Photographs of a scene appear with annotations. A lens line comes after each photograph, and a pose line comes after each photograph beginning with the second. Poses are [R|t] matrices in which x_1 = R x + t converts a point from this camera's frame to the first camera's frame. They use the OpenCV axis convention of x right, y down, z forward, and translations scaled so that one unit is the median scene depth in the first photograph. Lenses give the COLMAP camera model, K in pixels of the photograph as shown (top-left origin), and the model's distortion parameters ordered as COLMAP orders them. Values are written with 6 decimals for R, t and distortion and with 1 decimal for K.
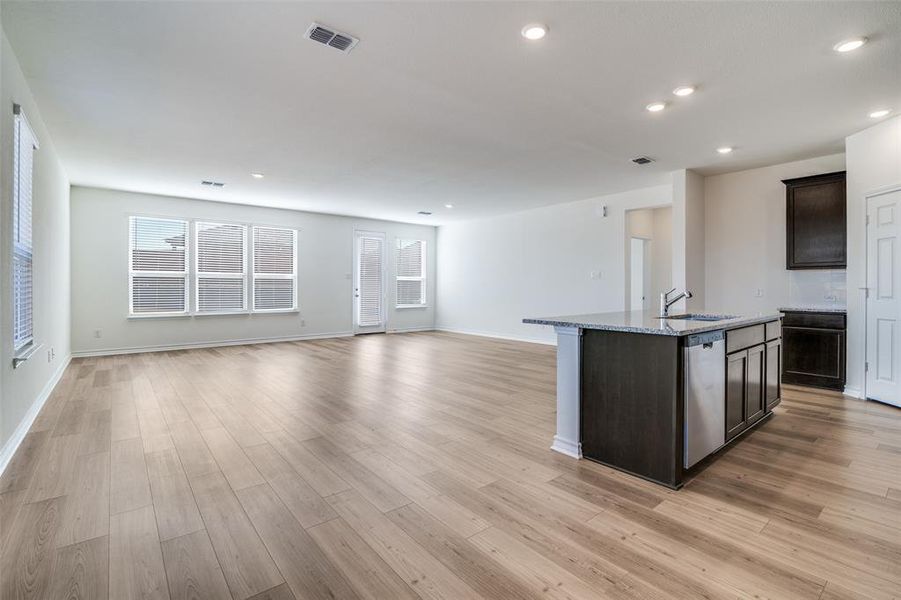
lens RADIAL K [[418.9, 0, 452.7], [0, 418.9, 288.9], [0, 0, 1]] dist [-0.017174, 0.000165]
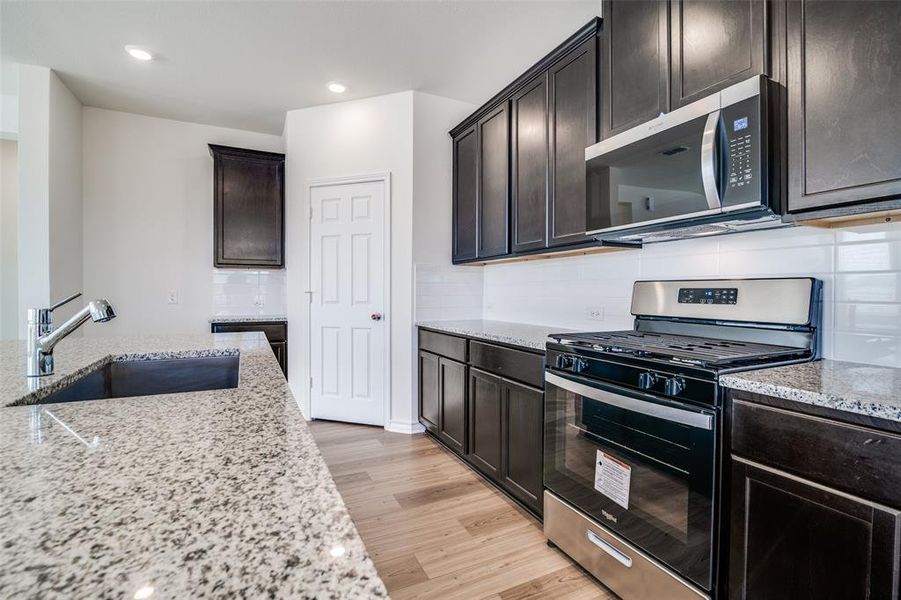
lens RADIAL K [[415.2, 0, 452.5], [0, 415.2, 297.0], [0, 0, 1]] dist [-0.018067, 0.000750]
pose [[0.230073, -0.012938, 0.973087, 0.121067], [0.002227, 0.999916, 0.012768, -0.001298], [-0.973171, -0.000770, 0.230082, 0.274615]]
